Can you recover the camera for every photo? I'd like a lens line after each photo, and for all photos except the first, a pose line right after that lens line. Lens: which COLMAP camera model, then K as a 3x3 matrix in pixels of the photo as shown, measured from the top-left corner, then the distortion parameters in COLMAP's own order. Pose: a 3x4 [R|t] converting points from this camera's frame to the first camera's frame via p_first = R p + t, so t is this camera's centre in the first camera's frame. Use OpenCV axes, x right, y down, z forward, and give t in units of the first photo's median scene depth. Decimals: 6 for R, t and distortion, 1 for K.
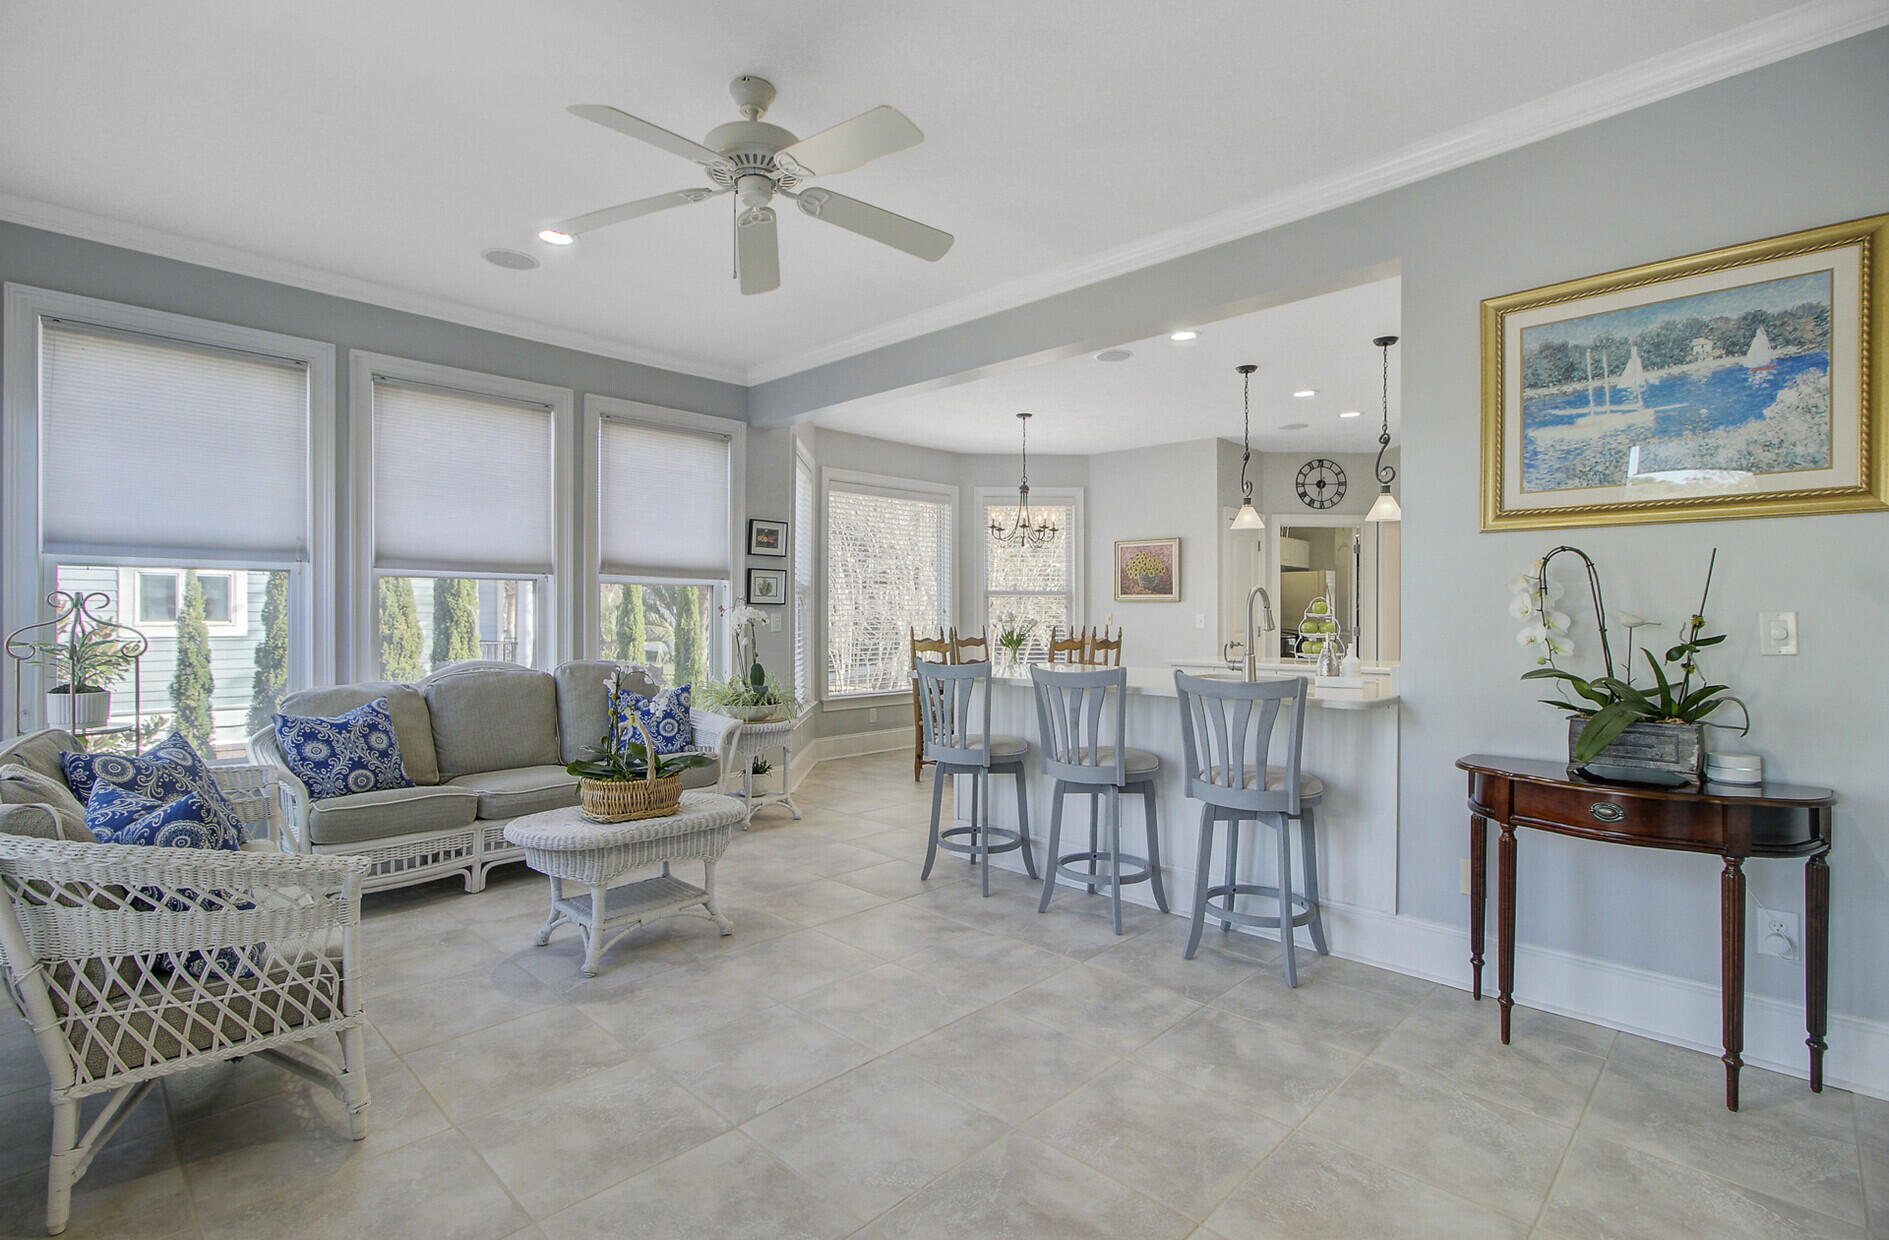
lens RADIAL K [[866.8, 0, 944.5], [0, 866.8, 620.0], [0, 0, 1]] dist [-0.009566, 0.000651]
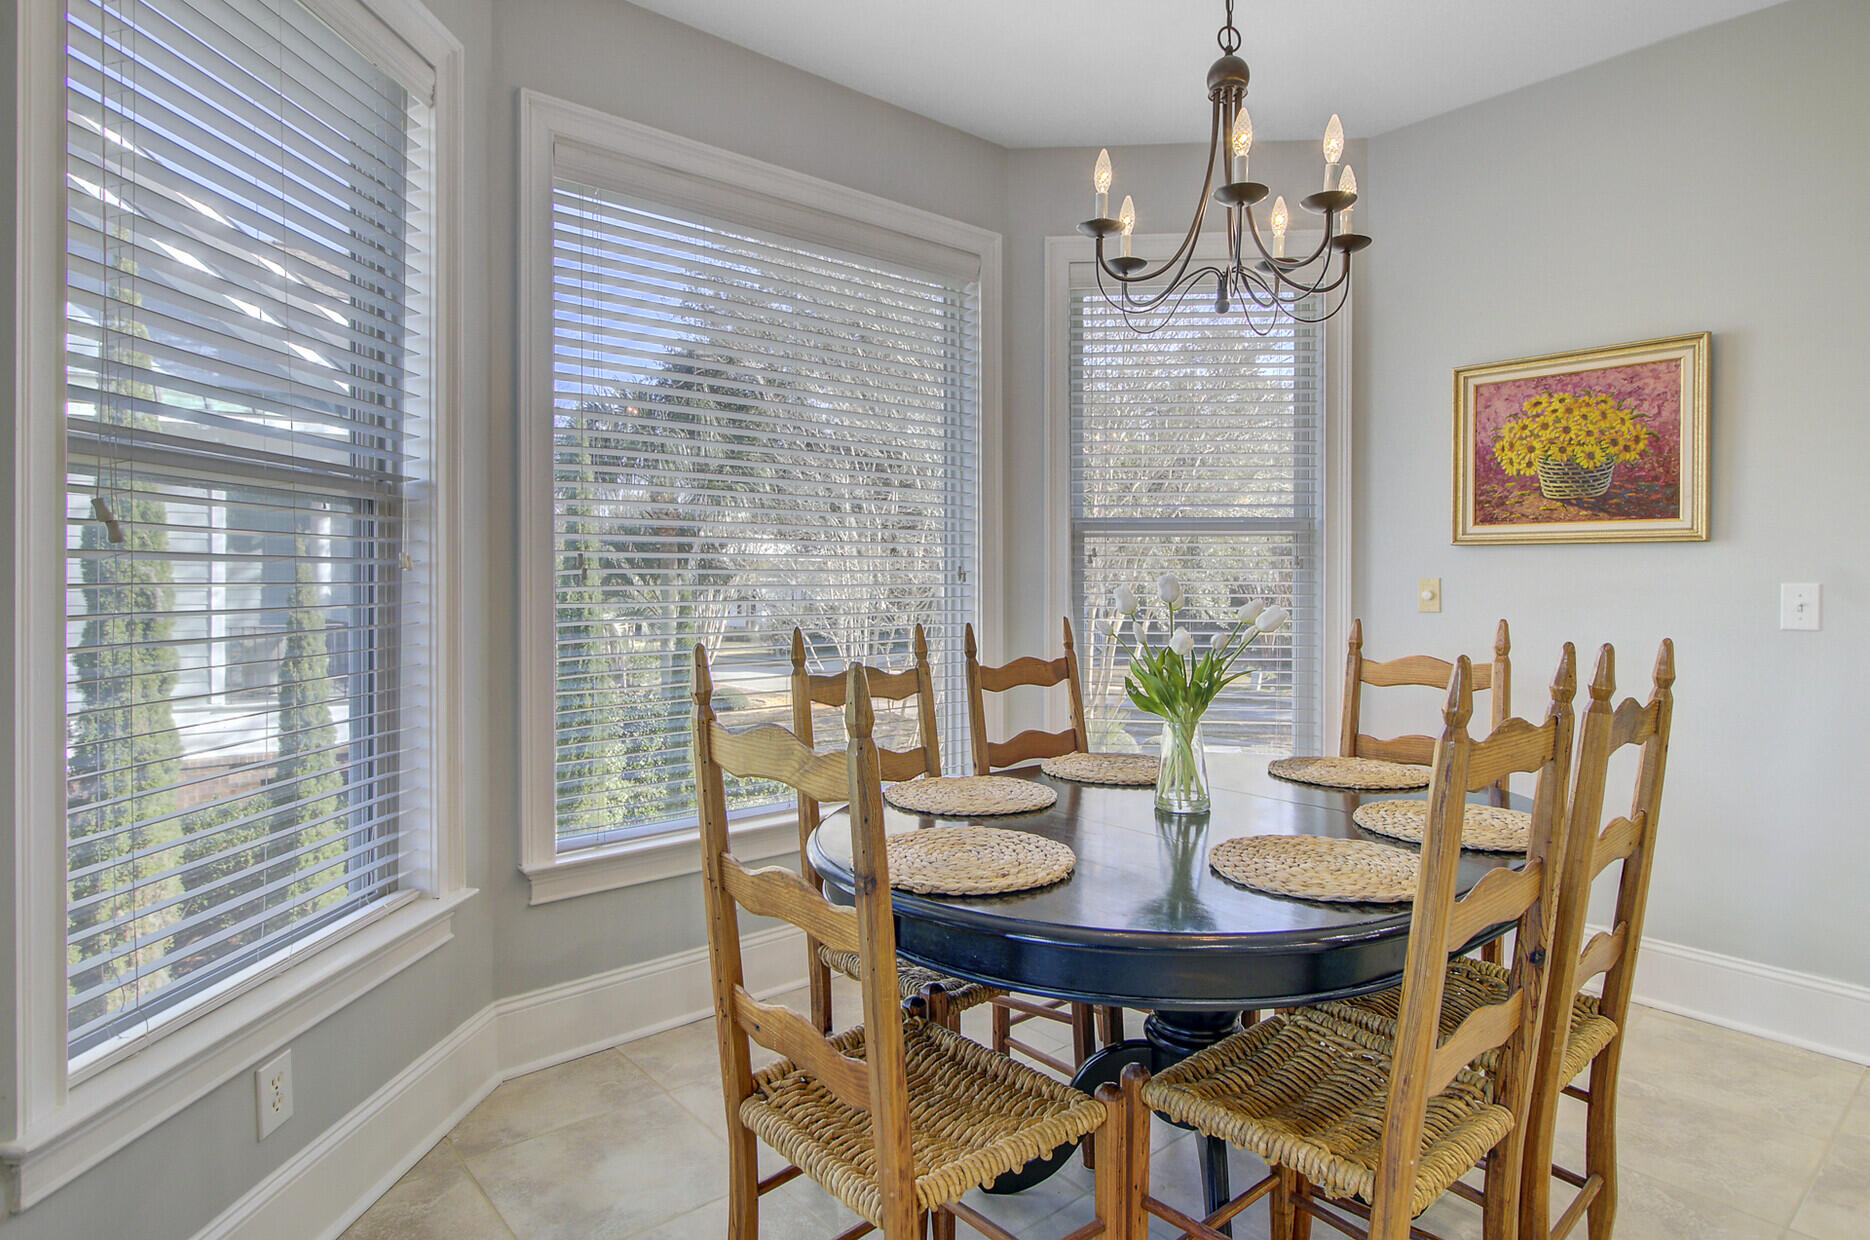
lens RADIAL K [[1030.9, 0, 934.6], [0, 1030.9, 605.5], [0, 0, 1]] dist [-0.018007, 0.000511]
pose [[0.996427, 0.001439, -0.084446, 0.056709], [0.000144, 0.999824, 0.018739, -0.010642], [0.084458, -0.018684, 0.996252, 1.219149]]
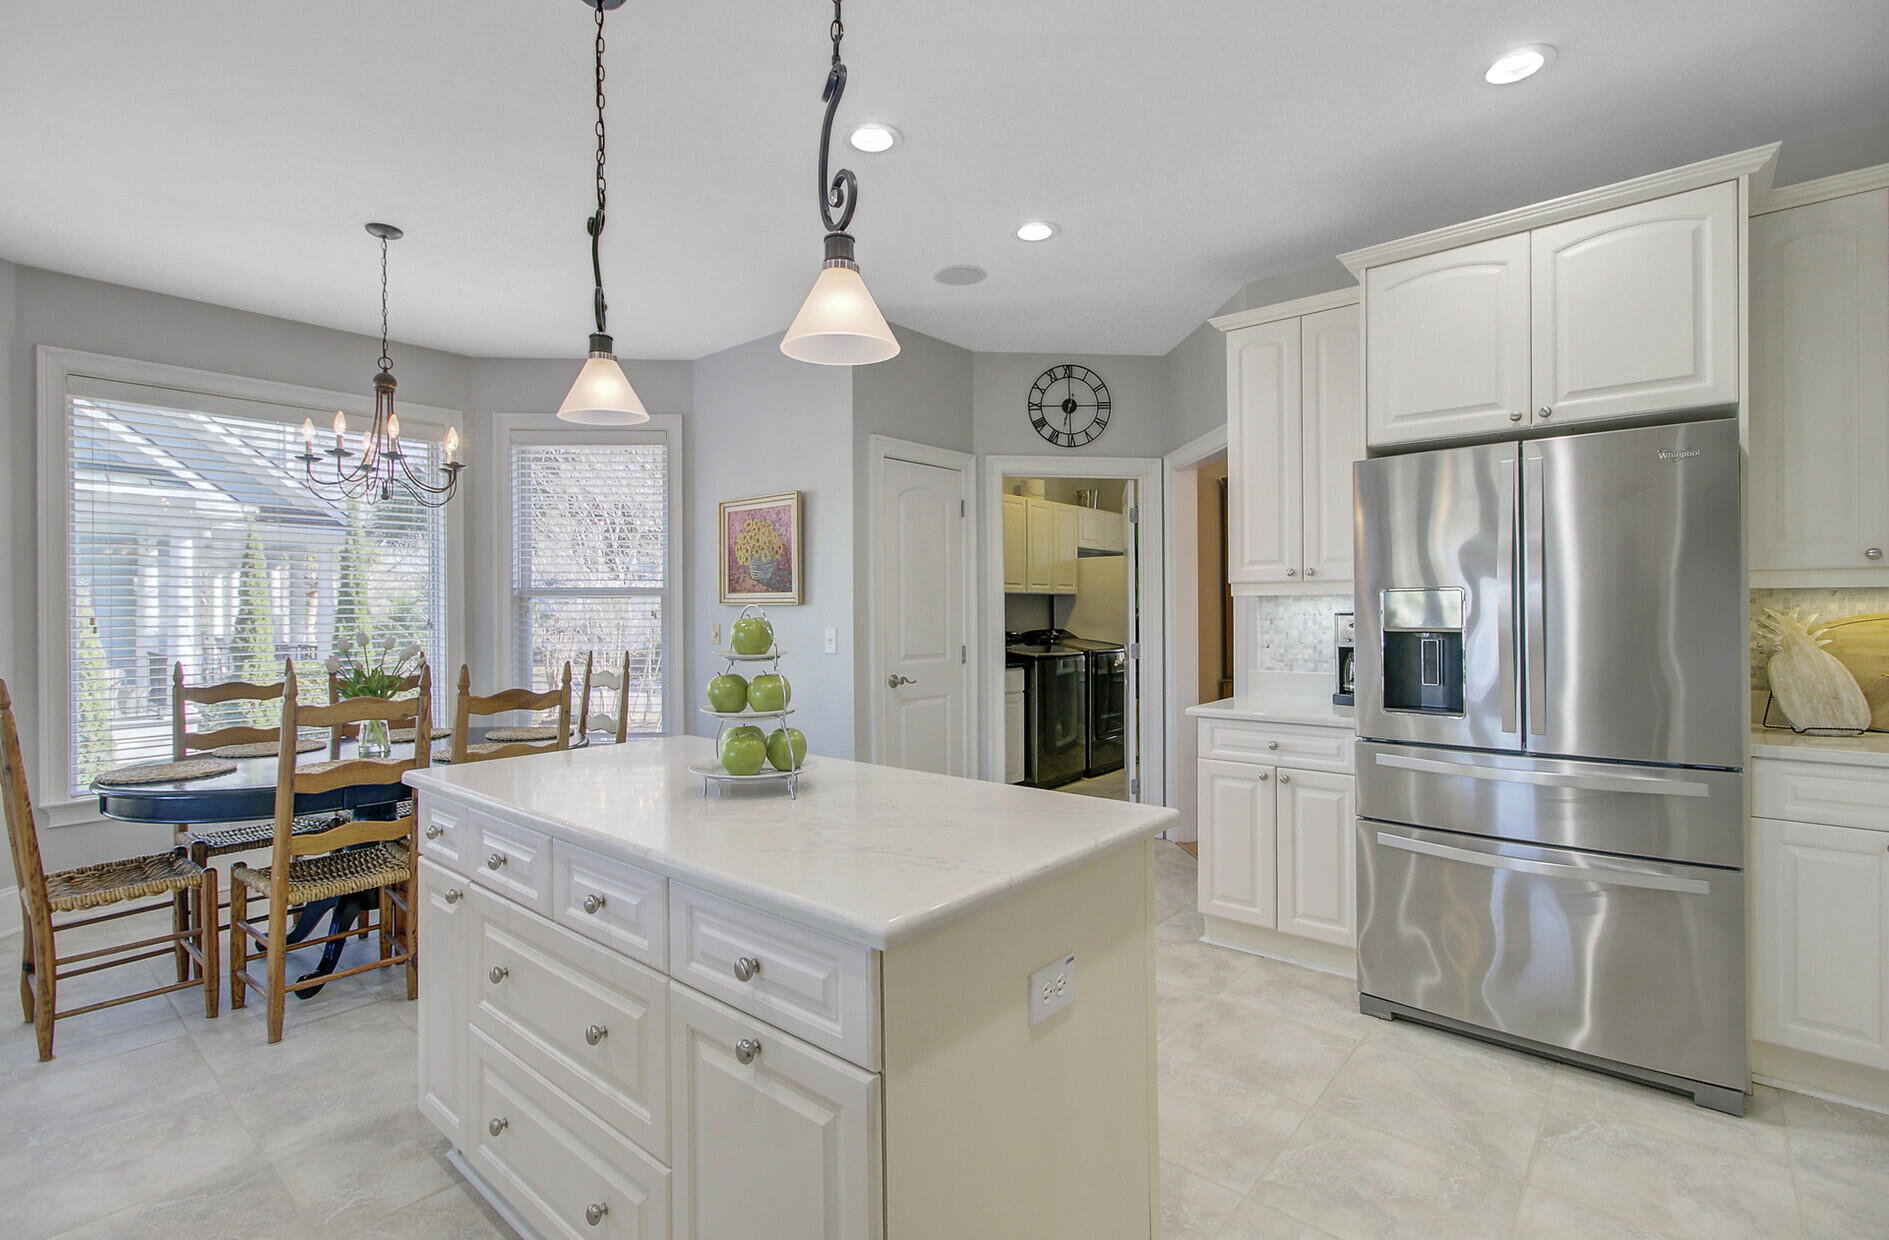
lens RADIAL K [[866.8, 0, 944.5], [0, 866.8, 620.0], [0, 0, 1]] dist [-0.009566, 0.000651]
pose [[0.997706, -0.011983, 0.066627, 0.647937], [0.011698, 0.999921, 0.004659, -0.025949], [-0.066677, -0.003869, 0.997767, 0.855573]]
